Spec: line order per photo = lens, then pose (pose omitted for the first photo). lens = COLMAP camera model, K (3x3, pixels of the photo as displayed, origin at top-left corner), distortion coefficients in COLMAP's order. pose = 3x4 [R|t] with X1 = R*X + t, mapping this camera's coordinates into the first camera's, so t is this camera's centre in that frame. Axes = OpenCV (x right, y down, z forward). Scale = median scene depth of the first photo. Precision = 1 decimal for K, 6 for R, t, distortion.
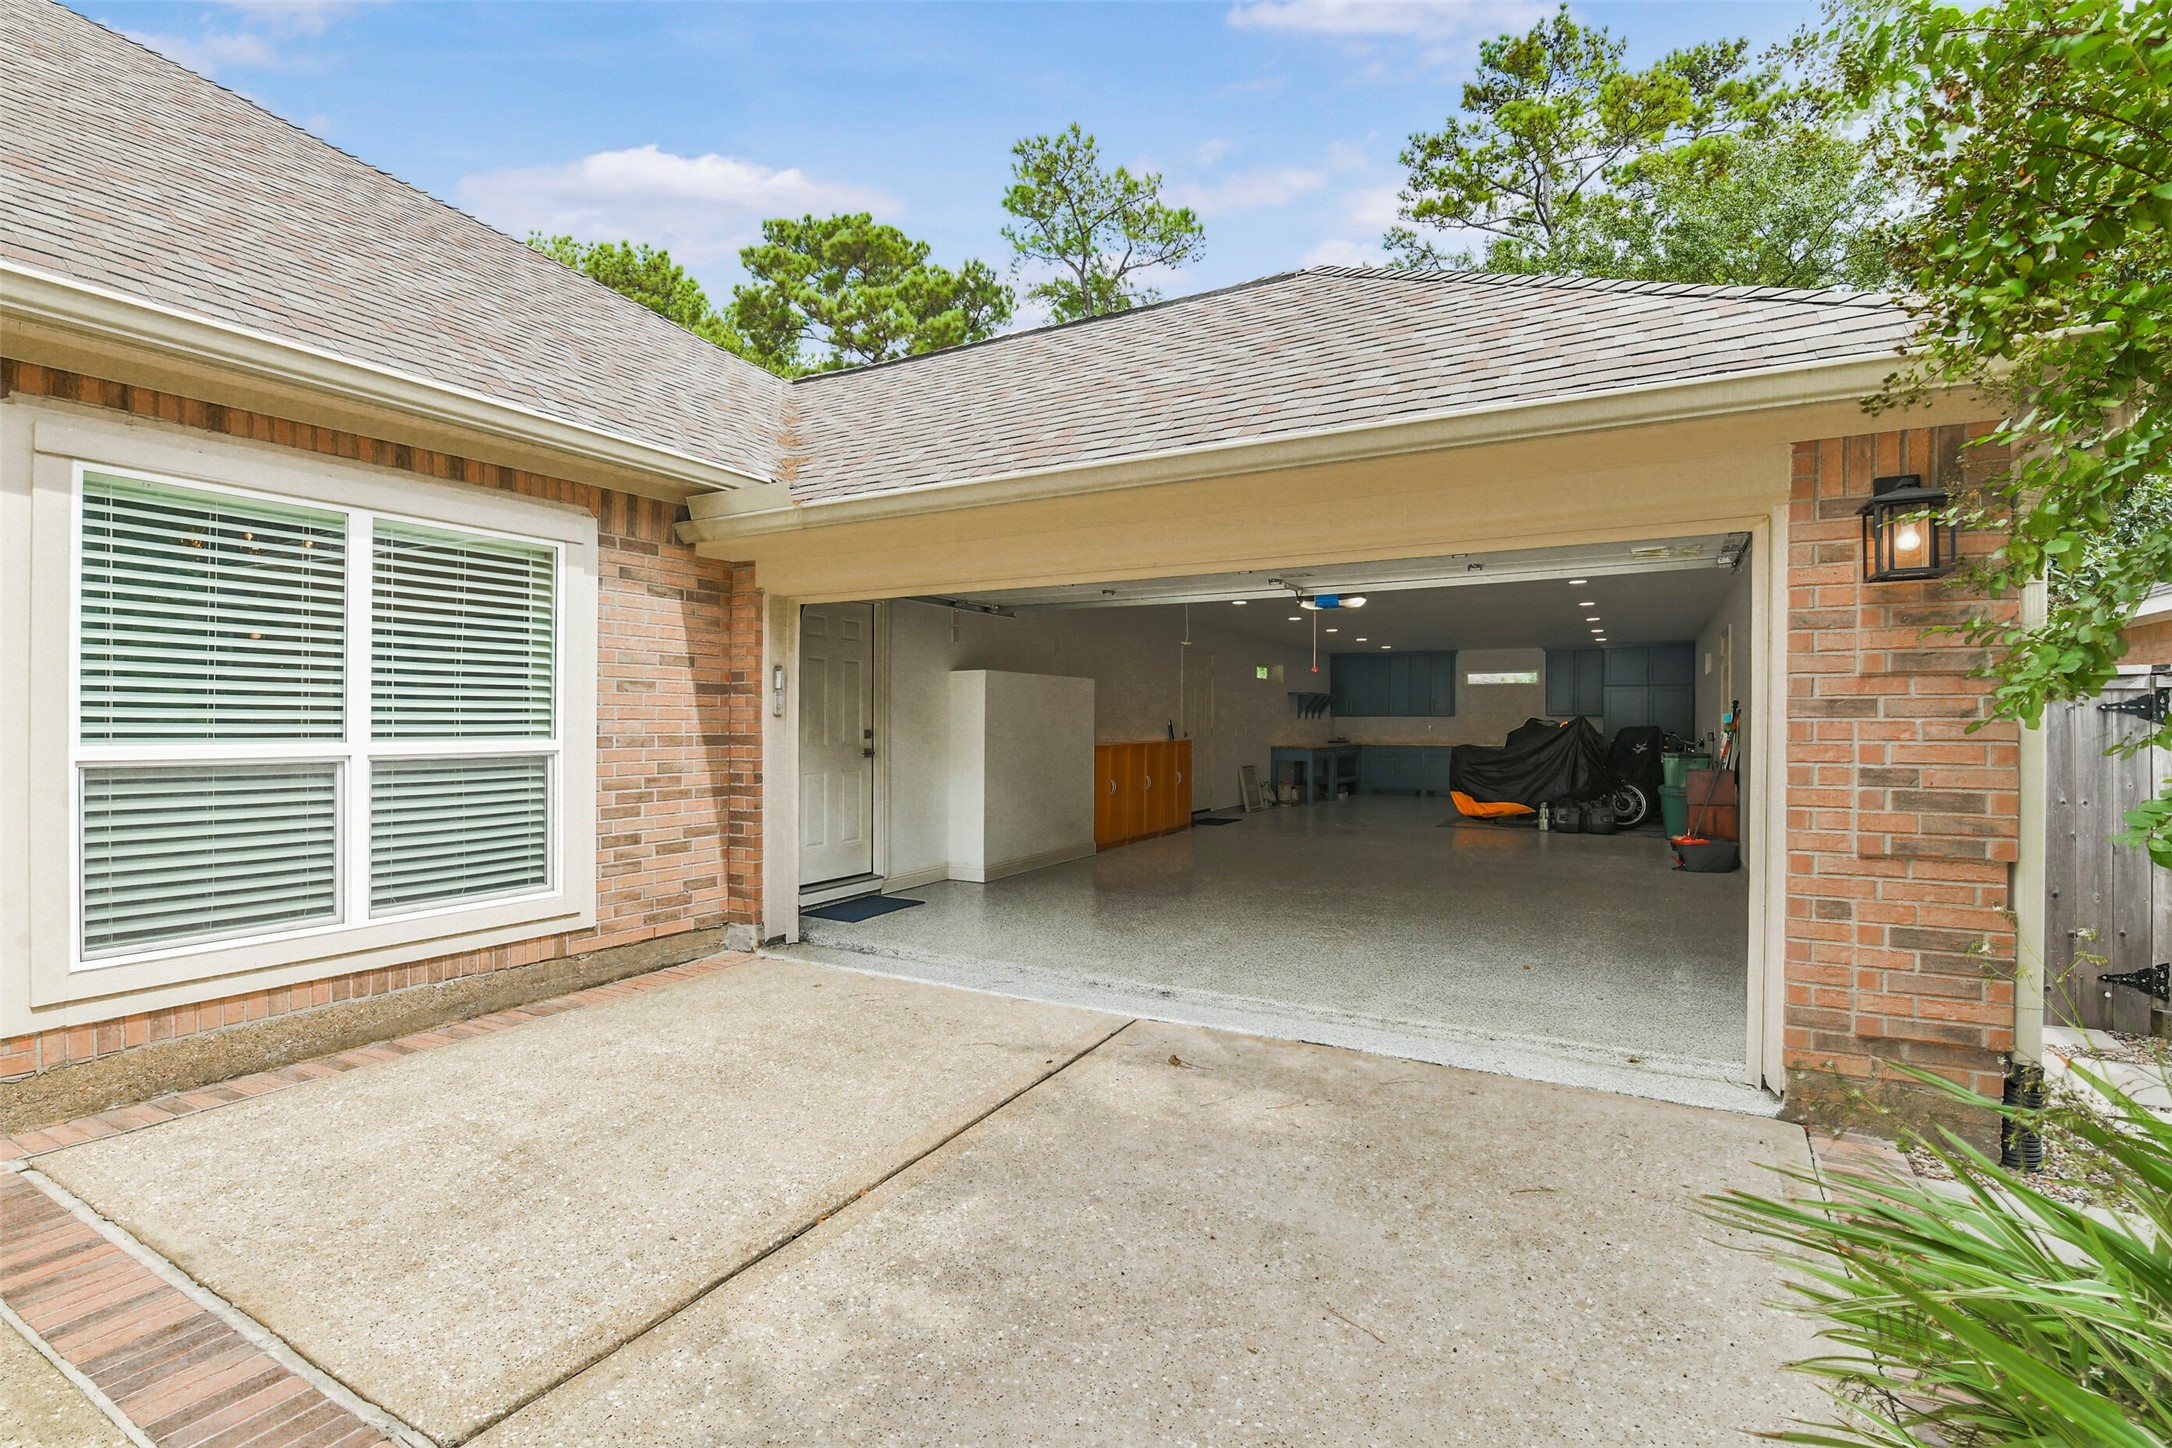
lens RADIAL K [[969.1, 0, 1105.2], [0, 969.1, 734.9], [0, 0, 1]] dist [-0.001578, -0.000167]
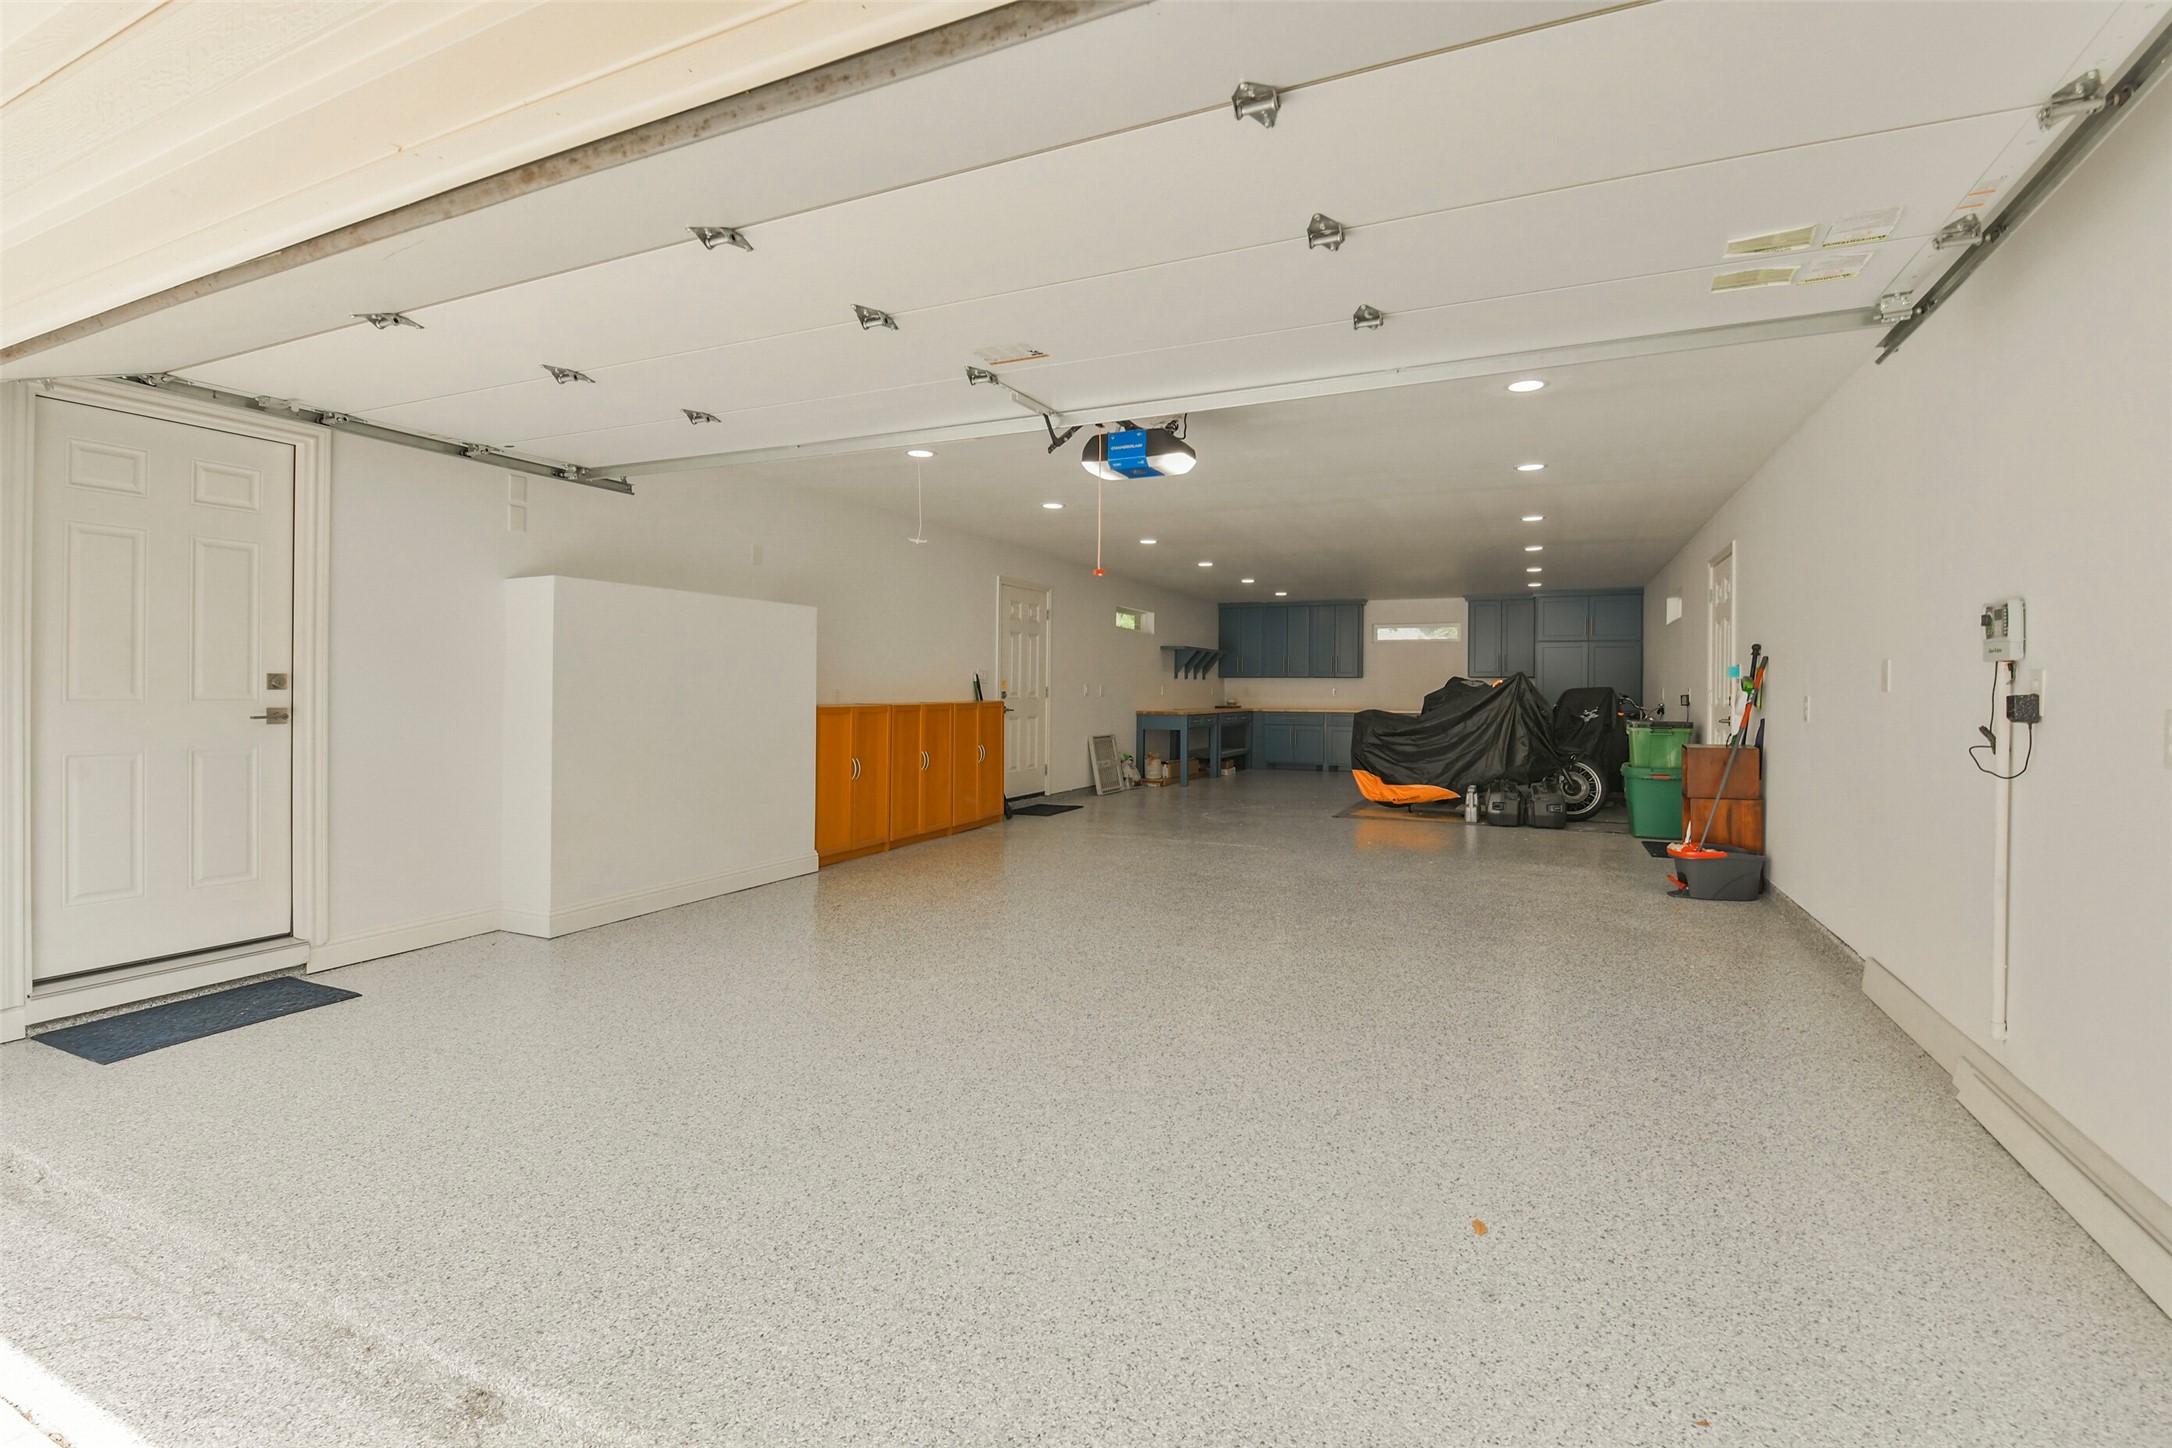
lens RADIAL K [[969.1, 0, 1070.7], [0, 969.1, 701.6], [0, 0, 1]] dist [-0.001578, -0.000167]
pose [[0.998918, 0.004014, 0.046342, 0.099487], [-0.003999, 0.999992, -0.000409, 0.005123], [-0.046344, 0.000224, 0.998926, 0.246883]]
